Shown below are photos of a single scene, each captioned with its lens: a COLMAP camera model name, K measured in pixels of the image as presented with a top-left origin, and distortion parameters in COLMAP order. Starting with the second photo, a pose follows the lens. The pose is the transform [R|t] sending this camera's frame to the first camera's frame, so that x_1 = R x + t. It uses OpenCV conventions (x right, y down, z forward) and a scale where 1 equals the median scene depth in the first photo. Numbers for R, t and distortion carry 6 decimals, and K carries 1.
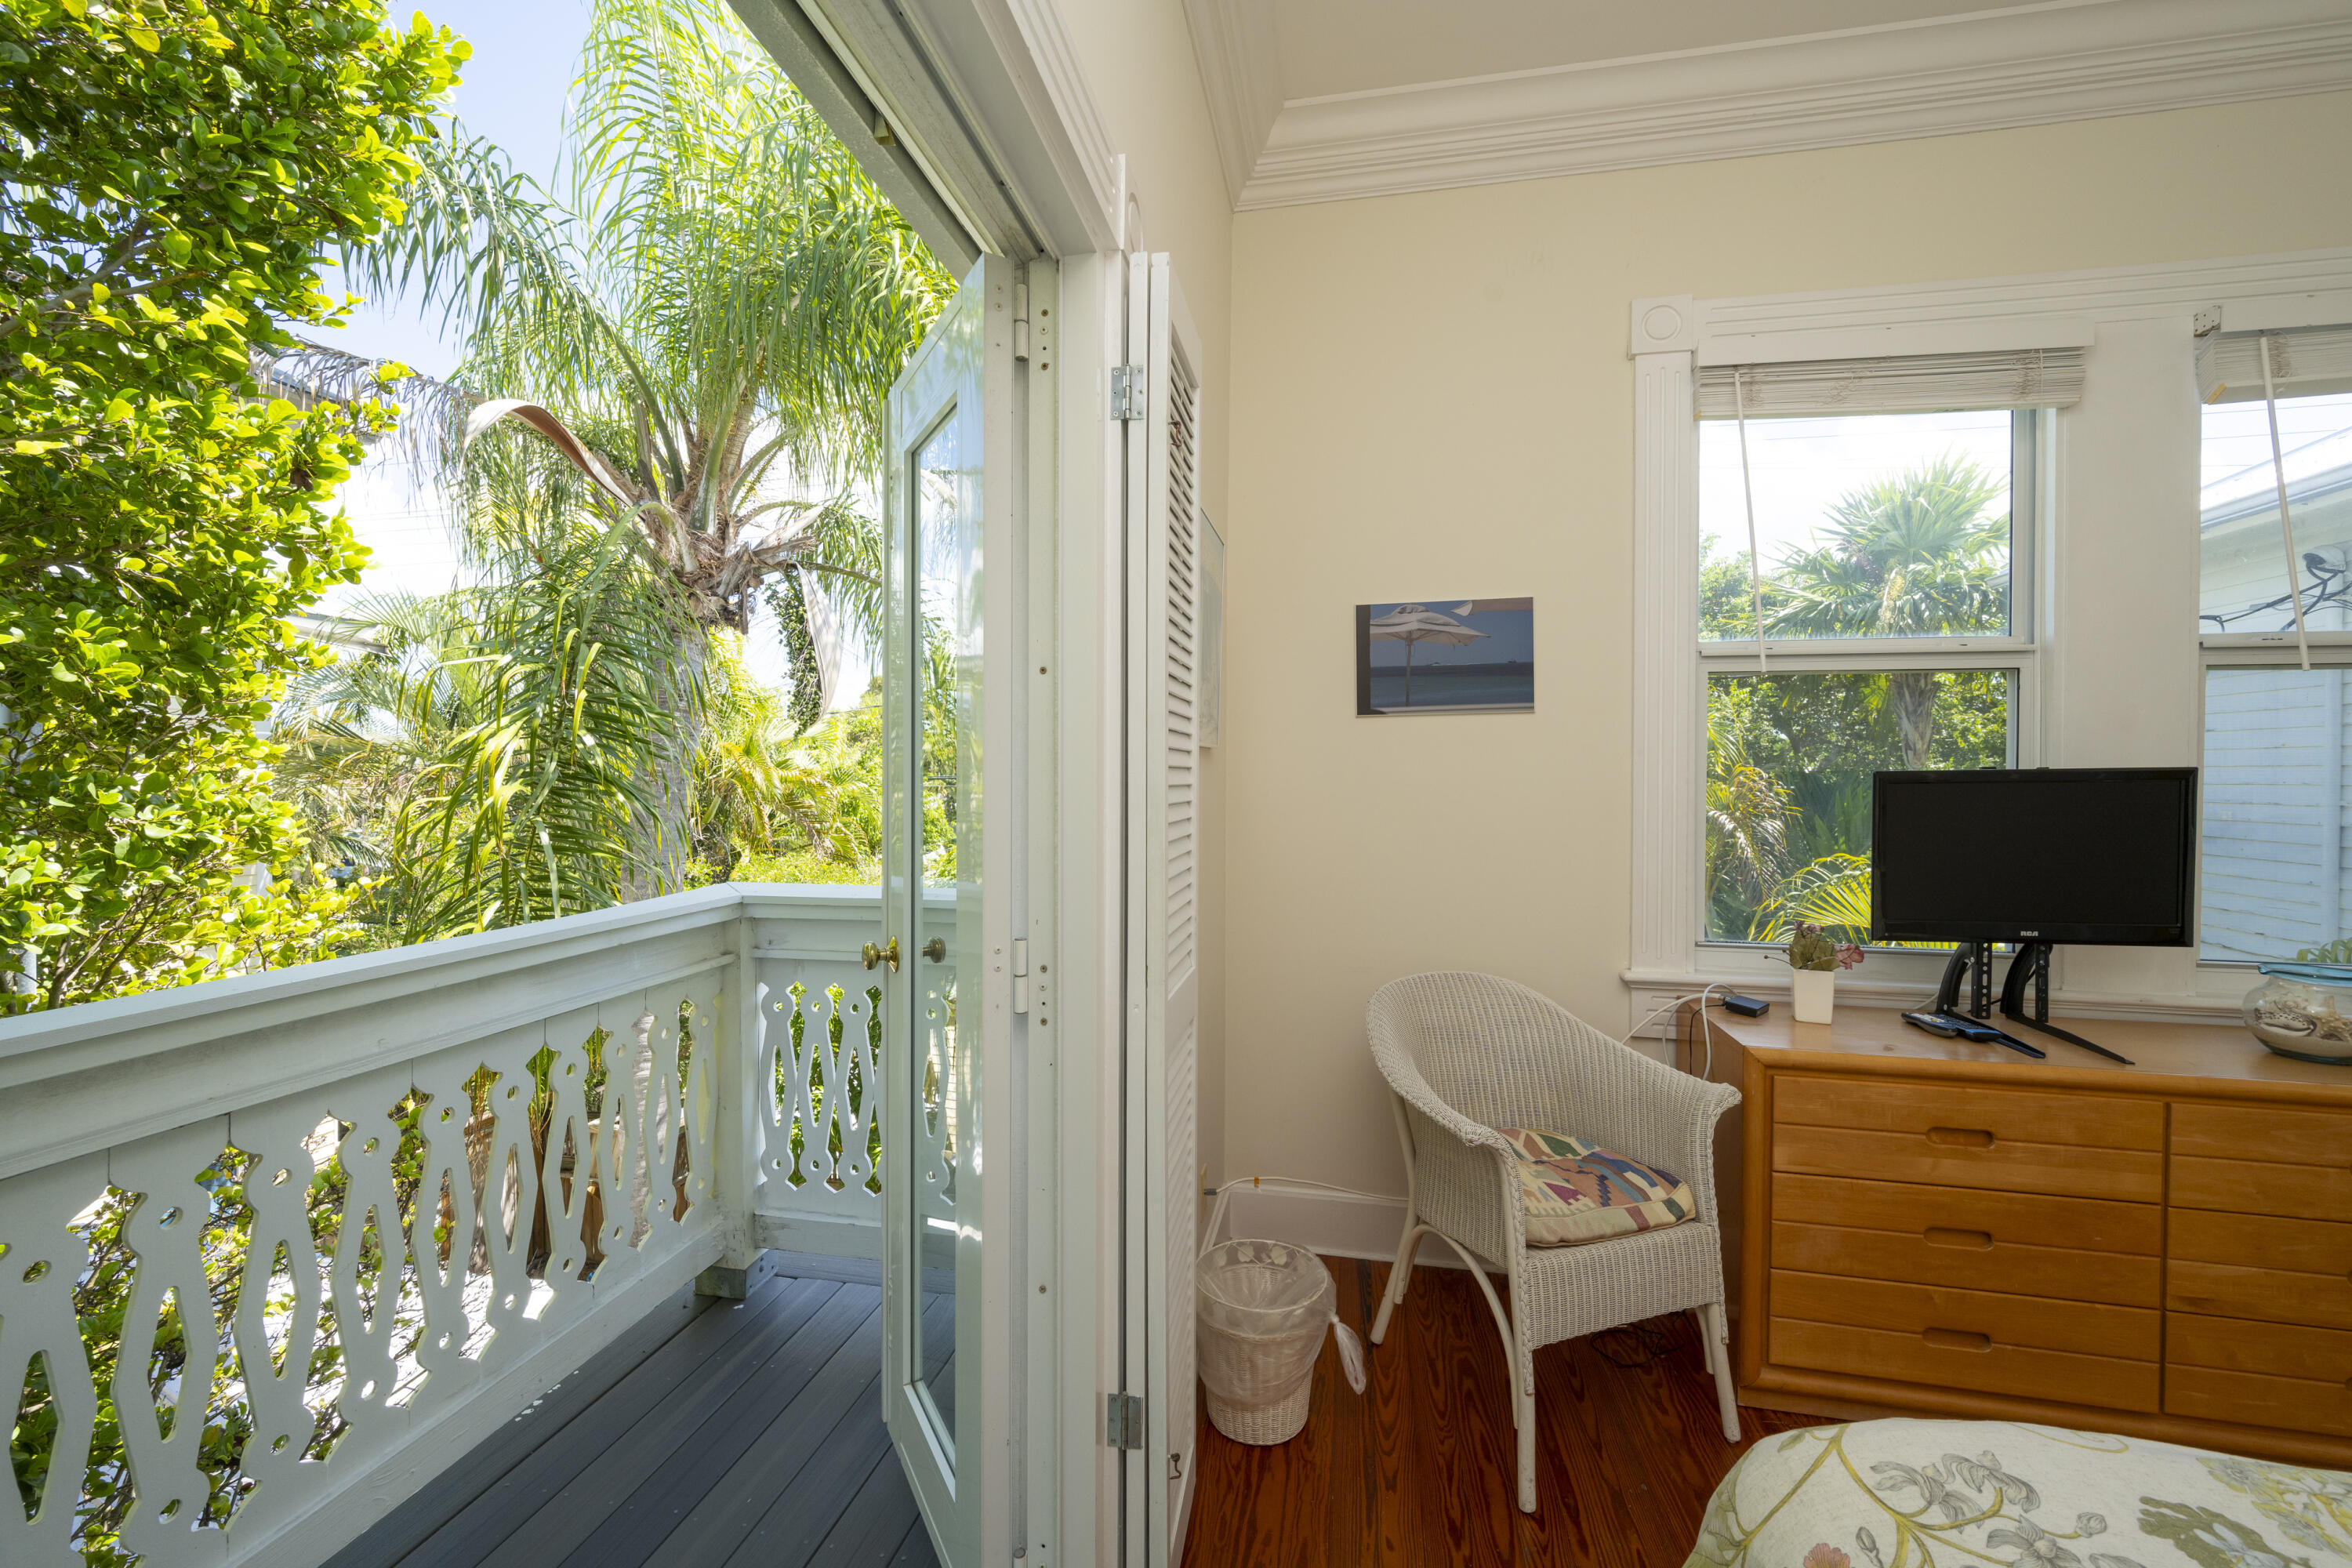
lens RADIAL K [[926.6, 0, 1169.6], [0, 926.6, 783.4], [0, 0, 1]] dist [-0.002799, 0.000341]
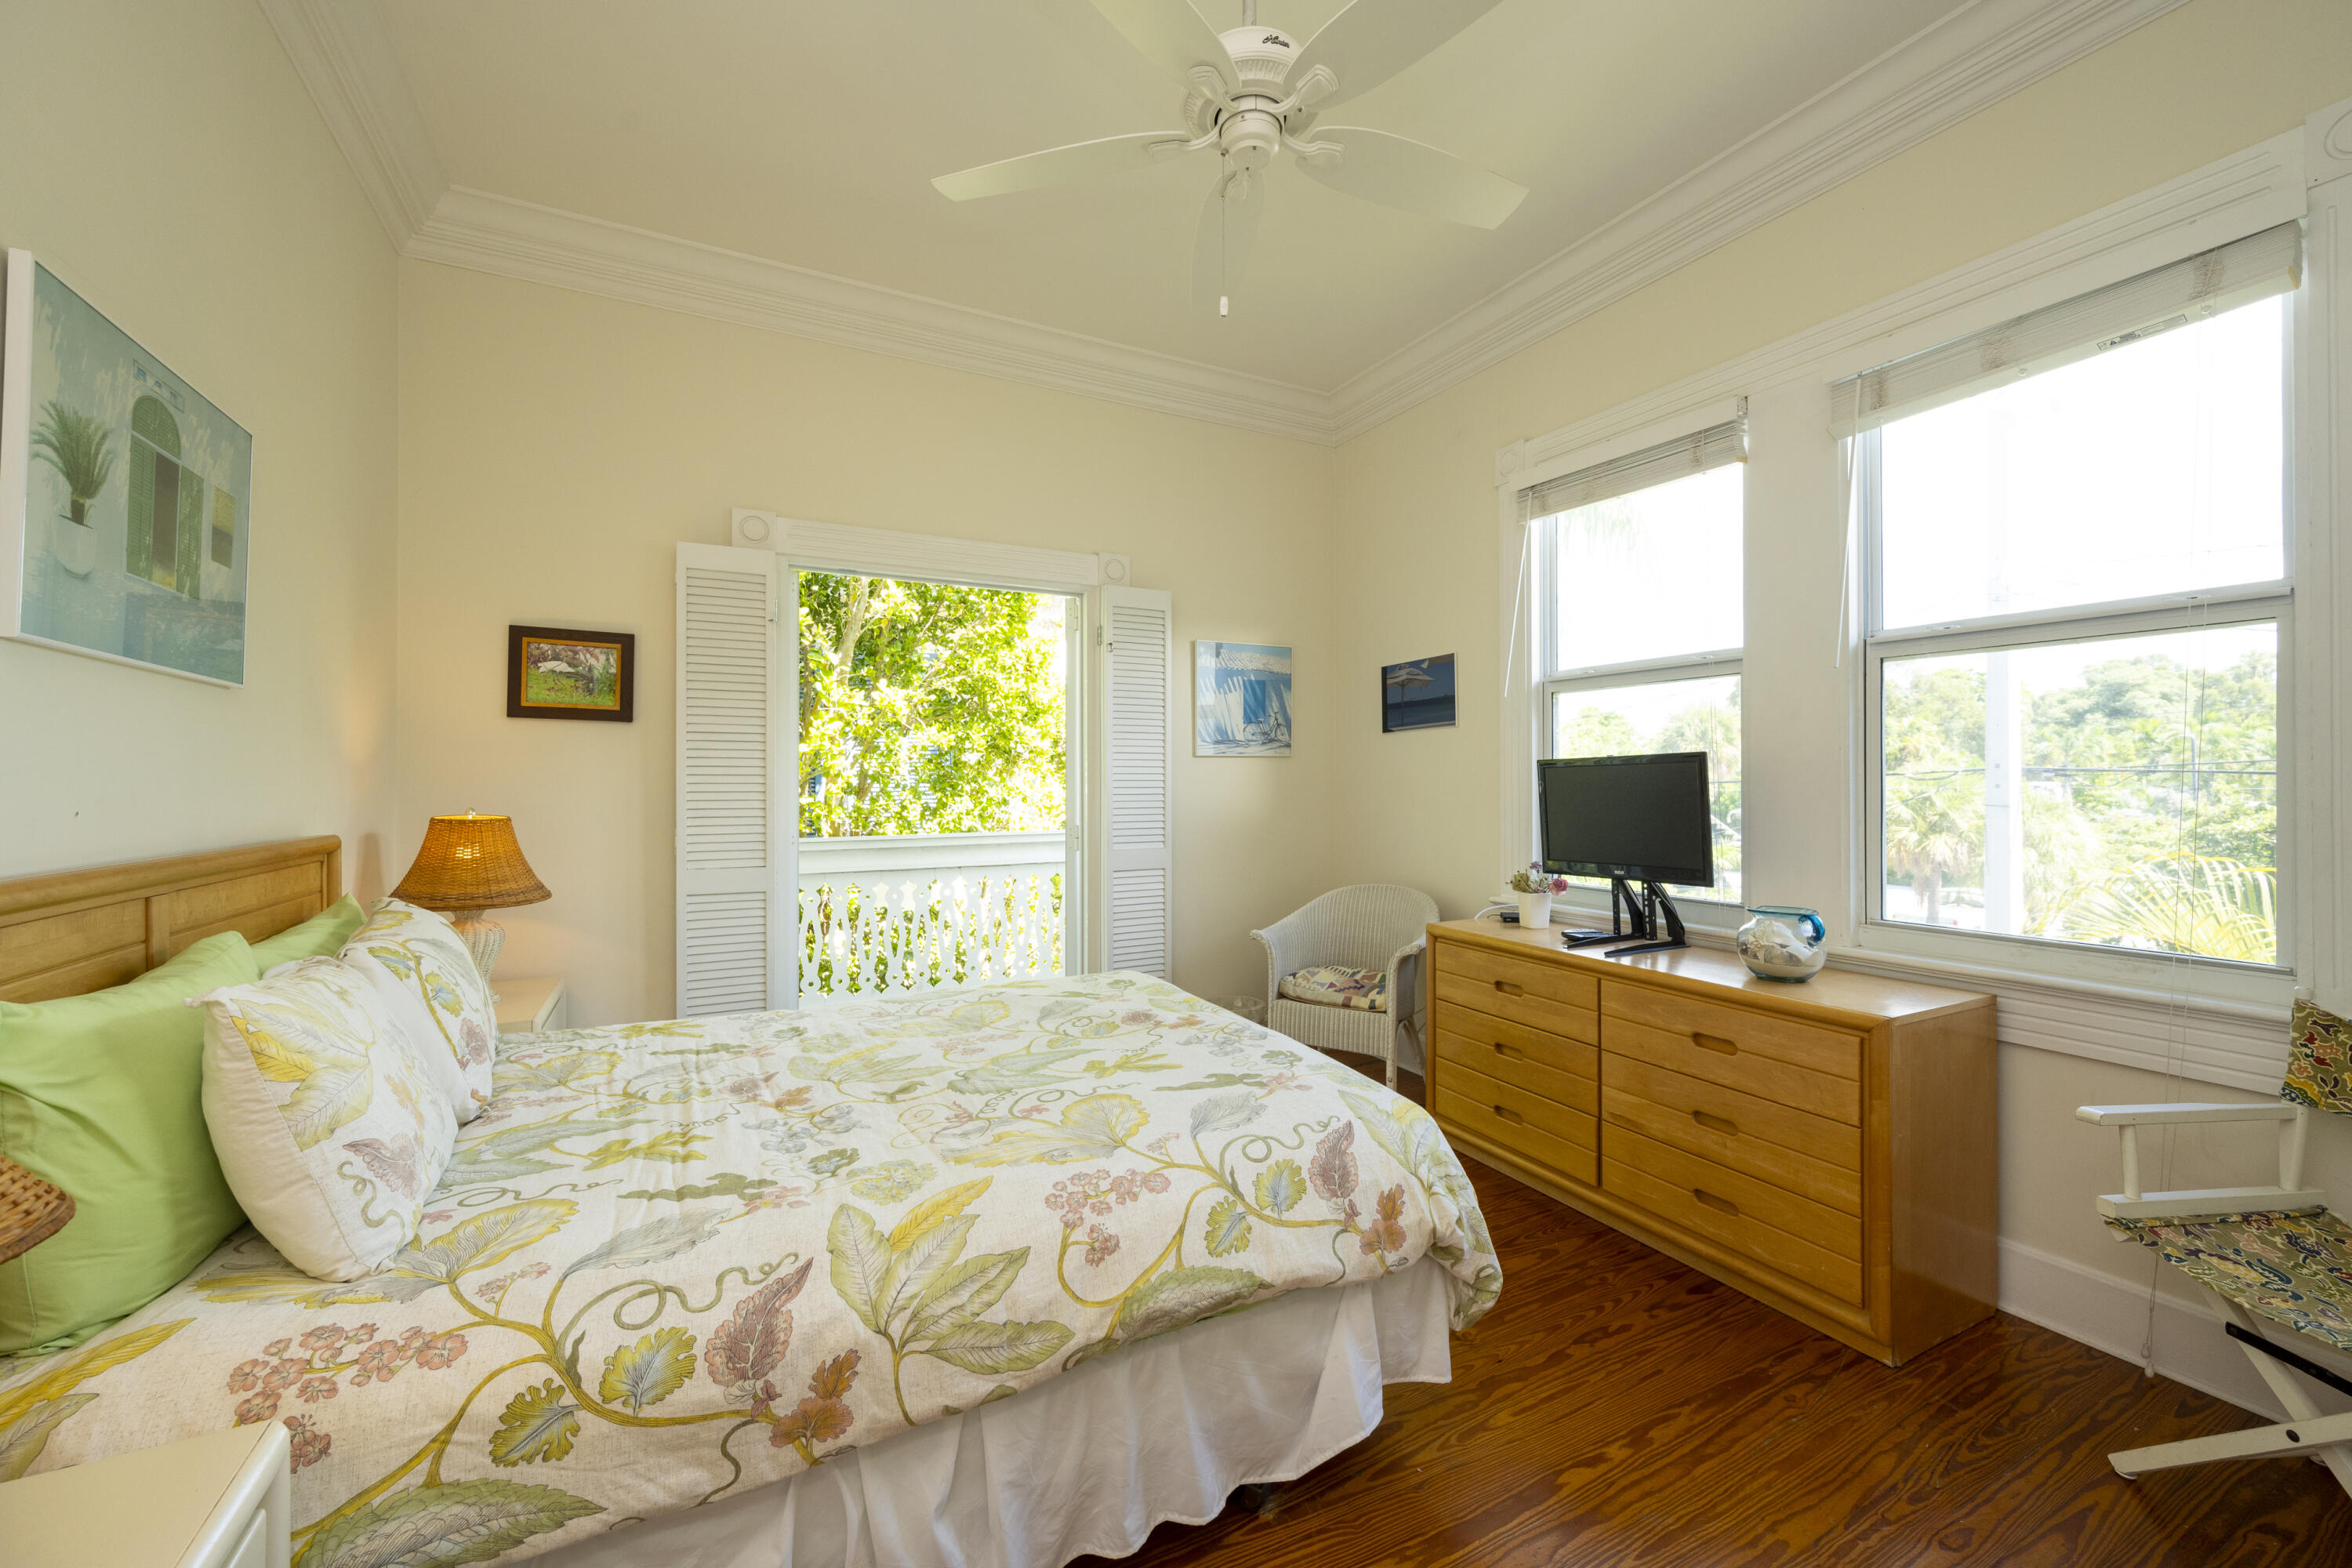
lens RADIAL K [[926.6, 0, 1193.4], [0, 926.6, 781.0], [0, 0, 1]] dist [-0.002799, 0.000341]
pose [[0.635563, -0.010039, -0.771983, 1.268878], [0.006878, 0.999949, -0.007341, 0.022332], [0.772018, -0.000643, 0.635600, -0.317278]]
